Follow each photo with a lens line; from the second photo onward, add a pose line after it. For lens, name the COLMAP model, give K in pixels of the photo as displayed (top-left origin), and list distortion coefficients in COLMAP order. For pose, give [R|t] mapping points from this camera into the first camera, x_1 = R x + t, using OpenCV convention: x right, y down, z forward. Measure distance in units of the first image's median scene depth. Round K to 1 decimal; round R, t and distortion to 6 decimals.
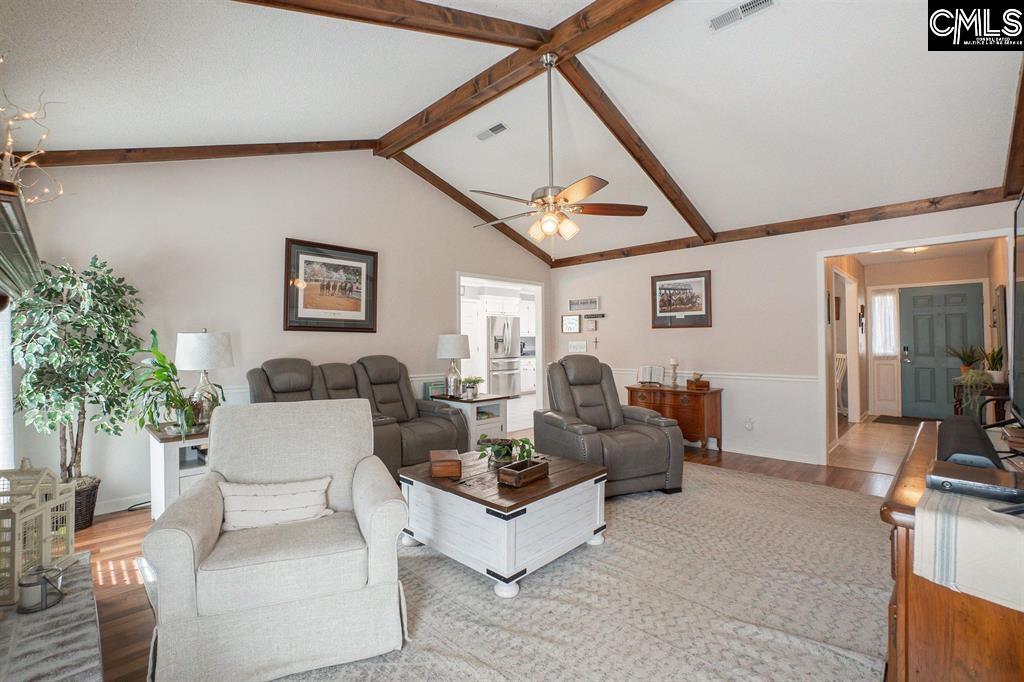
lens RADIAL K [[461.2, 0, 493.1], [0, 461.2, 331.8], [0, 0, 1]] dist [-0.002365, -0.000254]
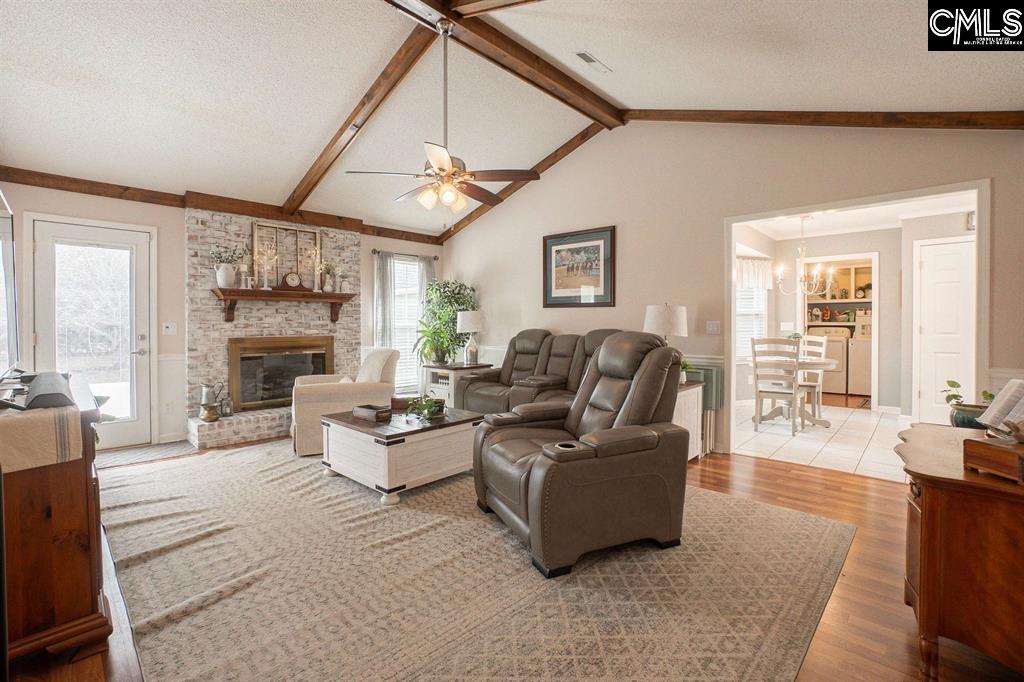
lens RADIAL K [[461.2, 0, 493.1], [0, 461.2, 331.8], [0, 0, 1]] dist [-0.002365, -0.000254]
pose [[0.005475, 0.027808, -0.999598, 0.847325], [0.017764, 0.999453, 0.027901, 0.026887], [0.999827, -0.017909, 0.004978, 0.828285]]
